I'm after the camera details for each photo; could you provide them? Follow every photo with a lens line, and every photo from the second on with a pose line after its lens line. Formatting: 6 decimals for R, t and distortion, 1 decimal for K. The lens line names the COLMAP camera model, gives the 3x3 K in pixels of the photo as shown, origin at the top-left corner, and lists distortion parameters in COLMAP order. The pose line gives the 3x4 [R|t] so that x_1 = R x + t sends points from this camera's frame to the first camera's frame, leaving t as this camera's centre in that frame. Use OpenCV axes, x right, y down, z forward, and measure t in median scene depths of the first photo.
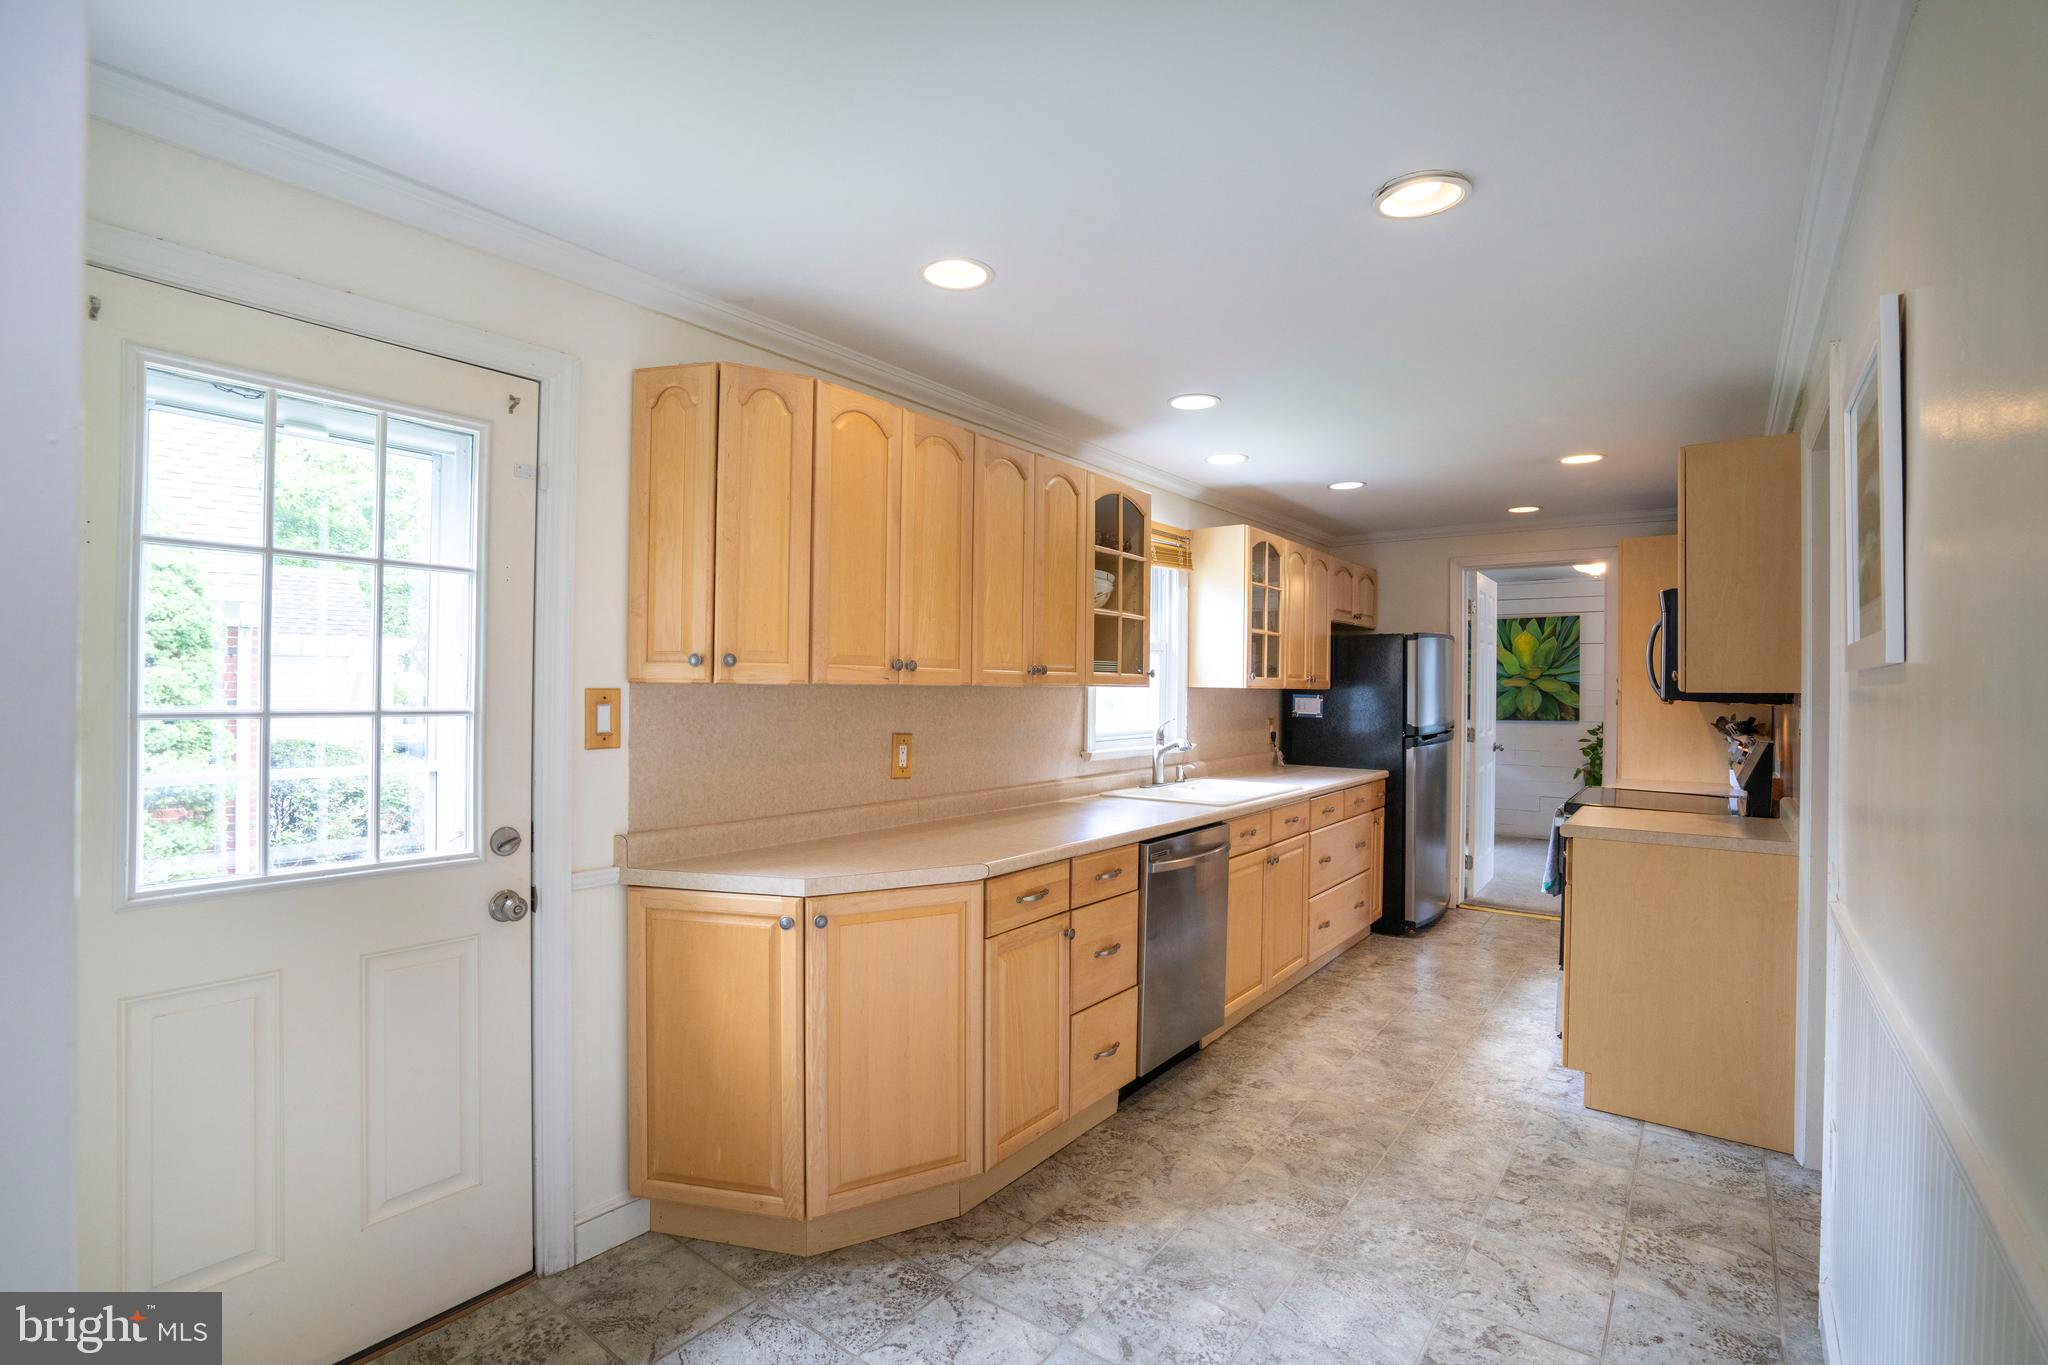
lens RADIAL K [[949.5, 0, 1021.6], [0, 949.5, 681.5], [0, 0, 1]] dist [-0.055005, 0.020825]
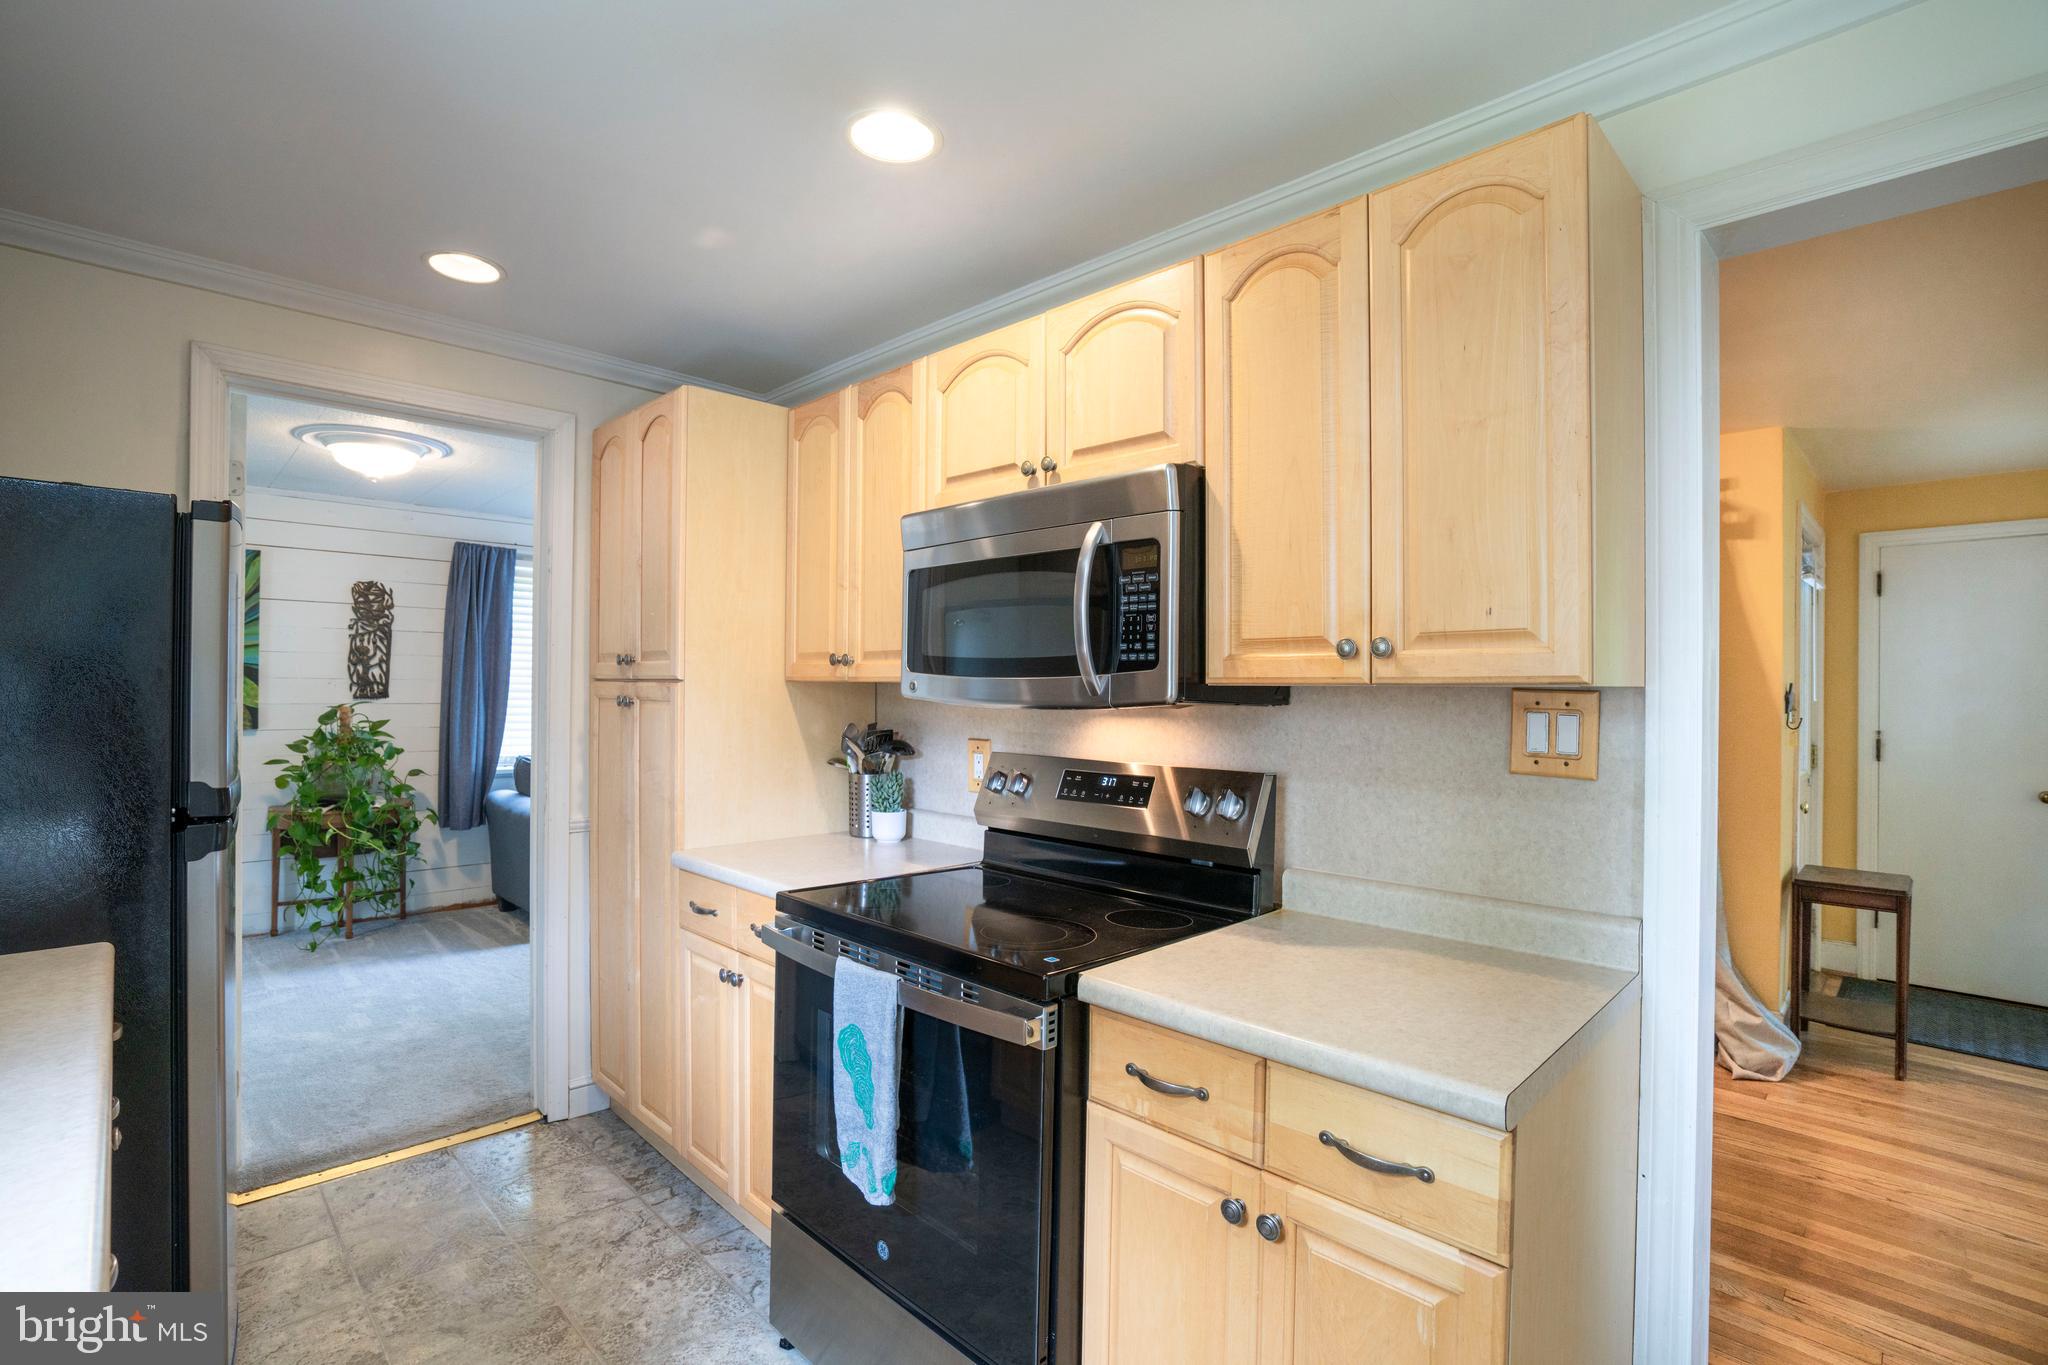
lens RADIAL K [[949.5, 0, 1031.4], [0, 949.5, 686.4], [0, 0, 1]] dist [-0.055005, 0.020825]
pose [[0.141927, -0.005680, 0.989861, 0.197877], [-0.013633, 0.999877, 0.007692, 0.009523], [-0.989783, -0.014586, 0.141832, 0.933888]]
